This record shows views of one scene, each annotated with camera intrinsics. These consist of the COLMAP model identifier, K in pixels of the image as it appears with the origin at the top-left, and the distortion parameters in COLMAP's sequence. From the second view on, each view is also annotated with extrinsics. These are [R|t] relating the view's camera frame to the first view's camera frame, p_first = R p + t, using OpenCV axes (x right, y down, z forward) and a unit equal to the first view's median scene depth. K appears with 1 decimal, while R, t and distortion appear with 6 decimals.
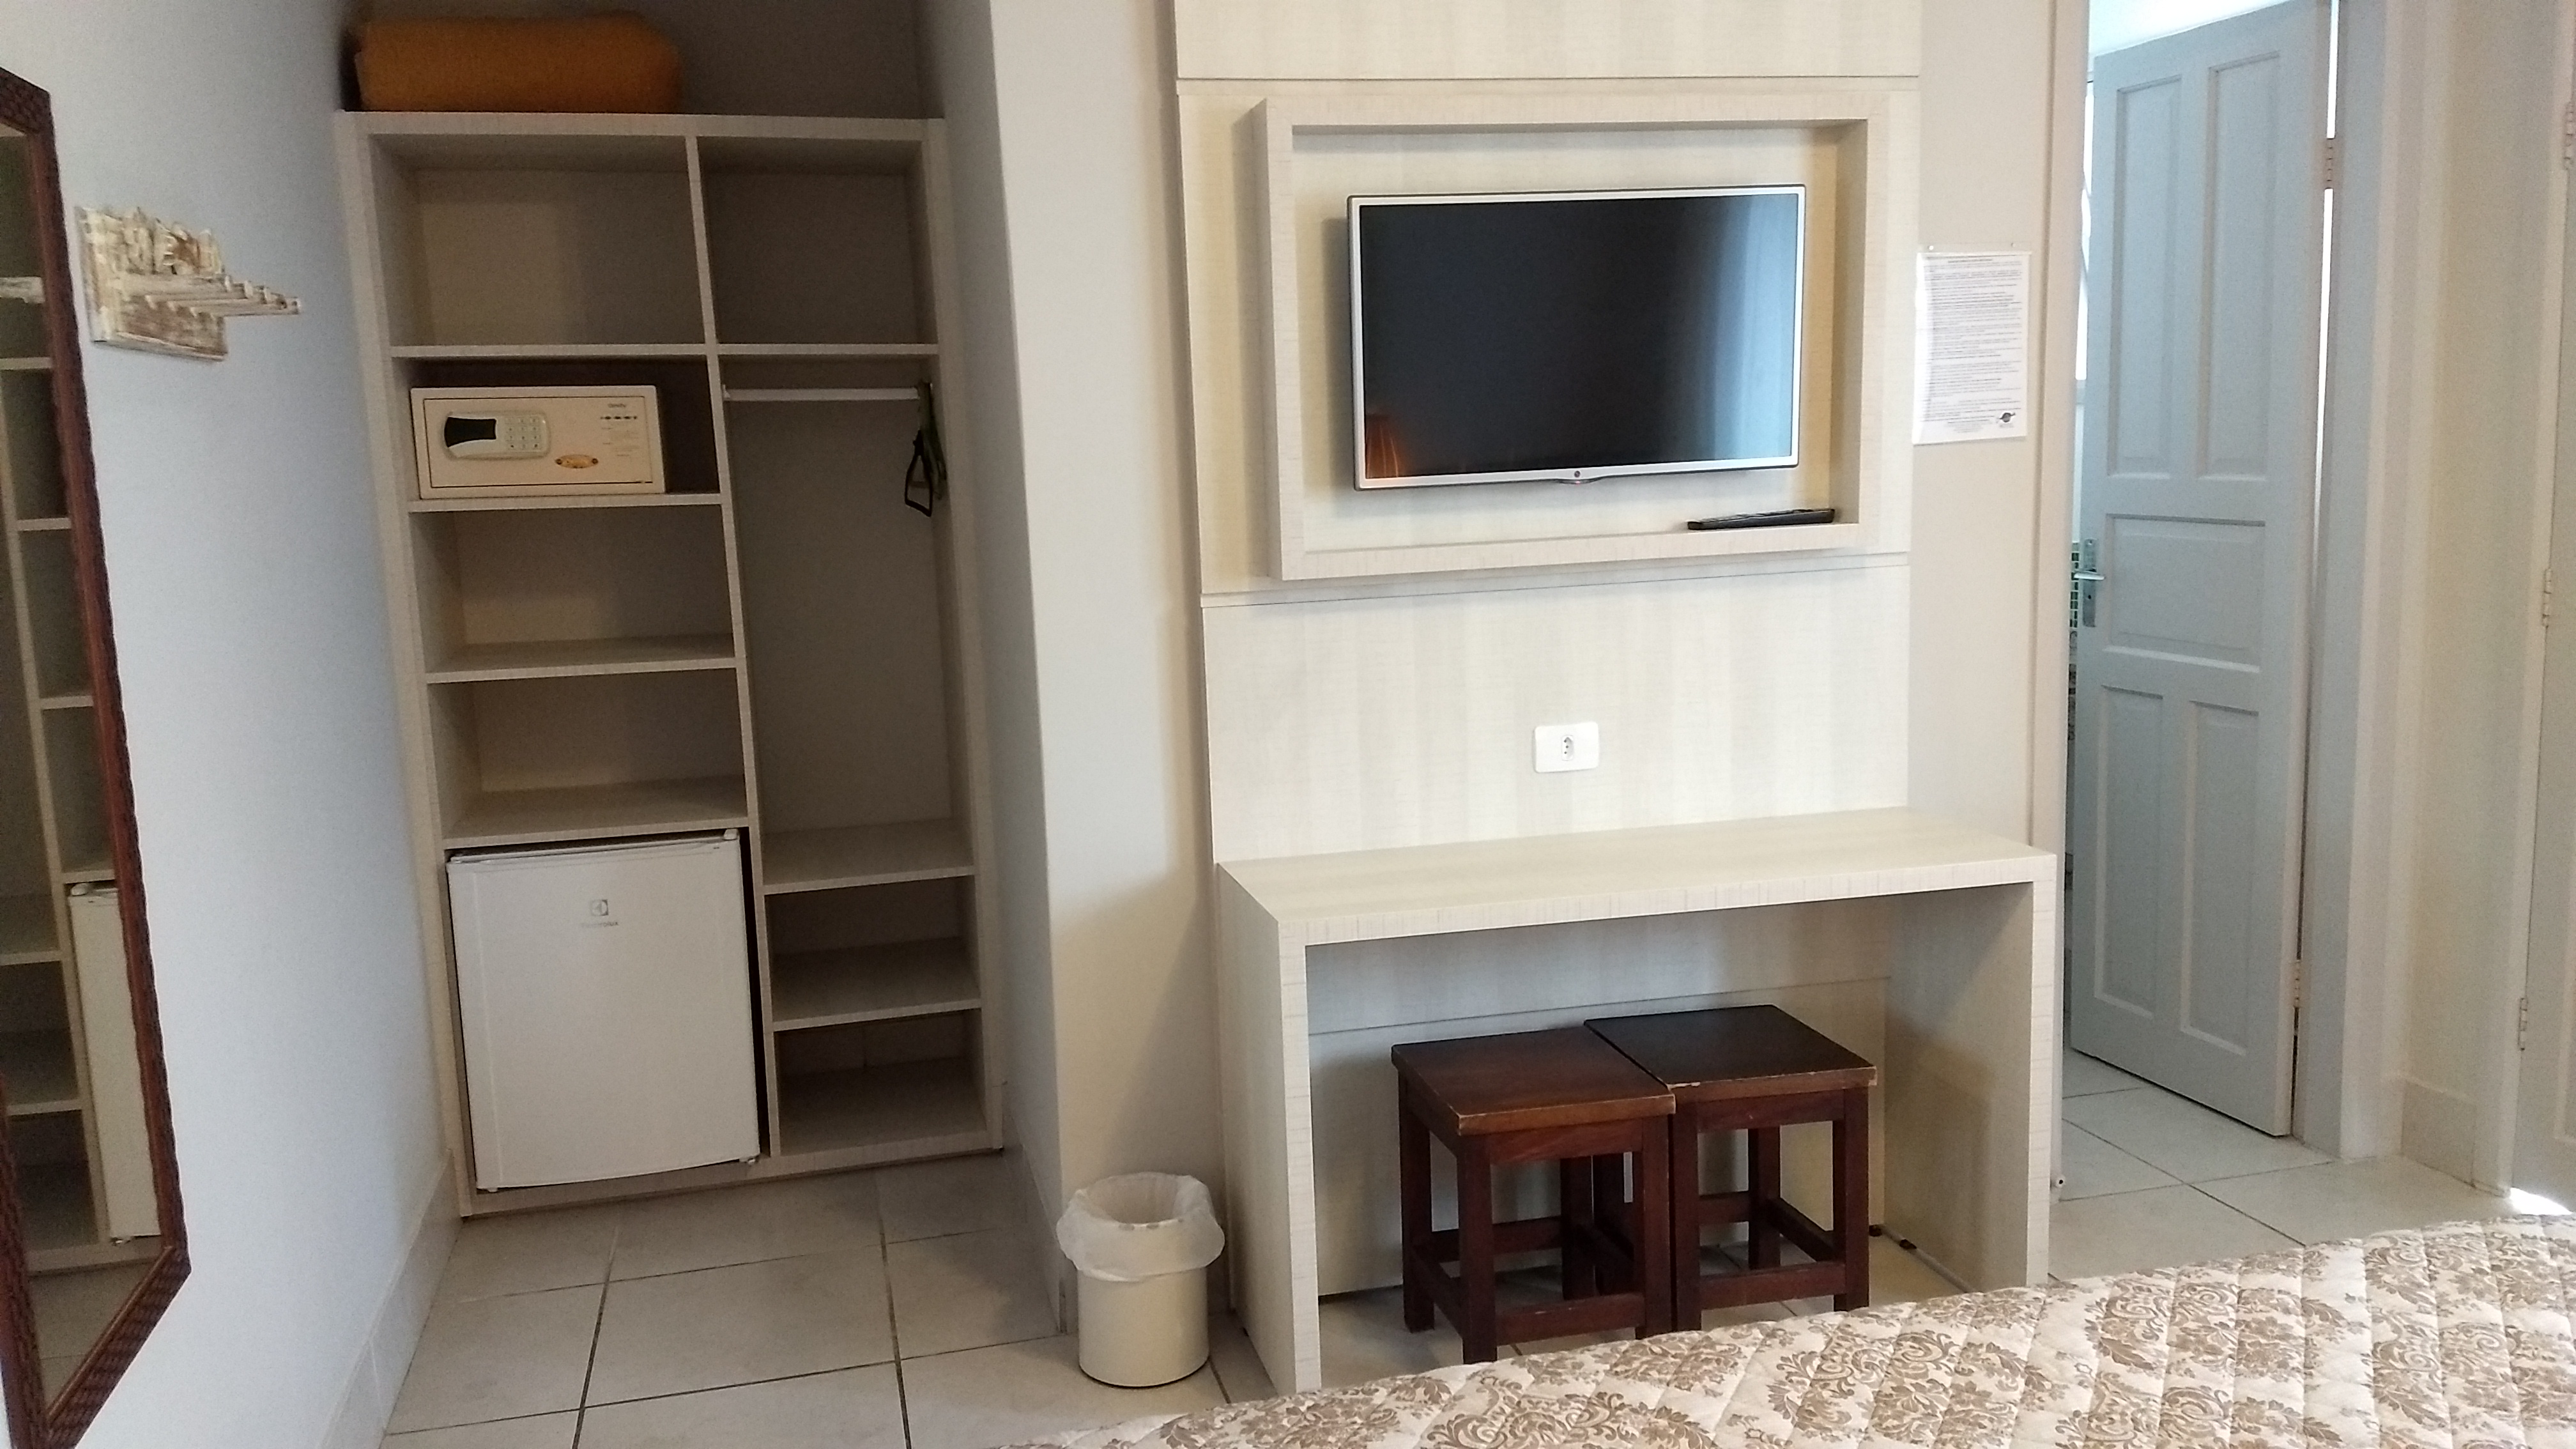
lens RADIAL K [[1924.3, 0, 1272.5], [0, 1924.3, 776.6], [0, 0, 1]] dist [0.178238, -0.269684]
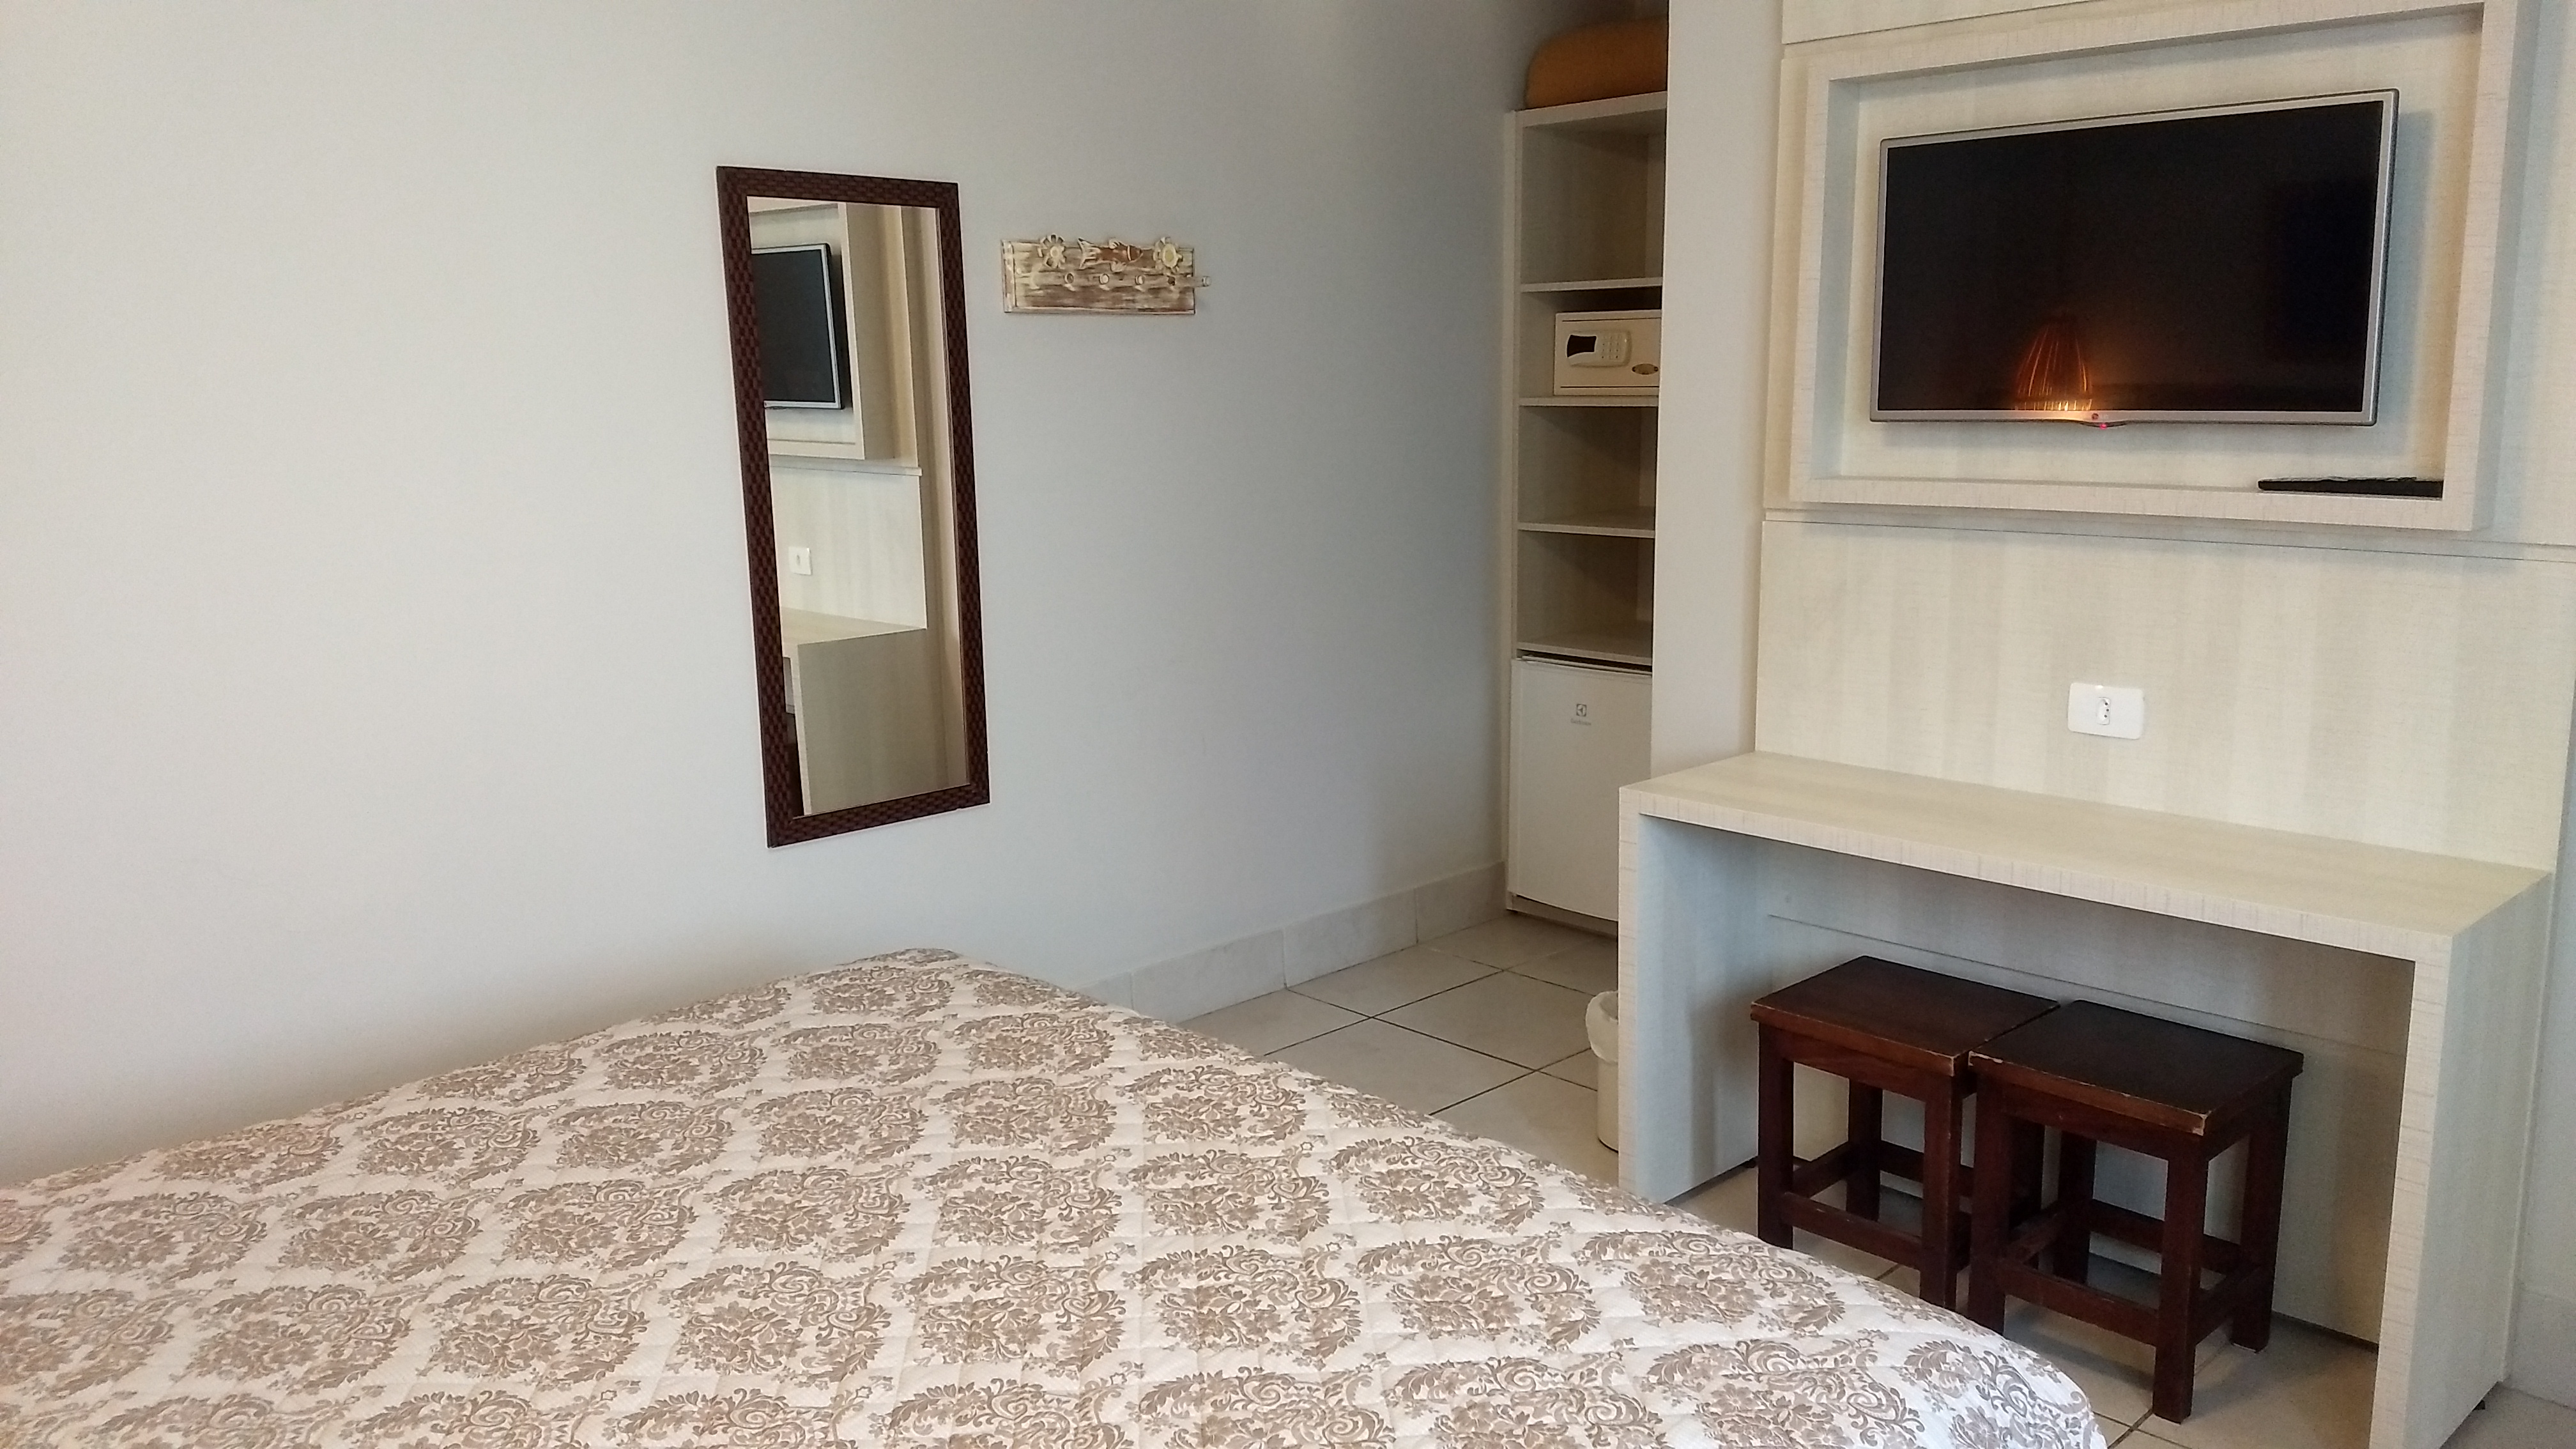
lens RADIAL K [[1924.3, 0, 1272.5], [0, 1924.3, 776.6], [0, 0, 1]] dist [0.178238, -0.269684]
pose [[0.489115, 0.212547, -0.845926, 0.776784], [-0.153627, 0.975685, 0.156323, -0.071918], [0.858583, 0.053497, 0.509875, 0.176199]]
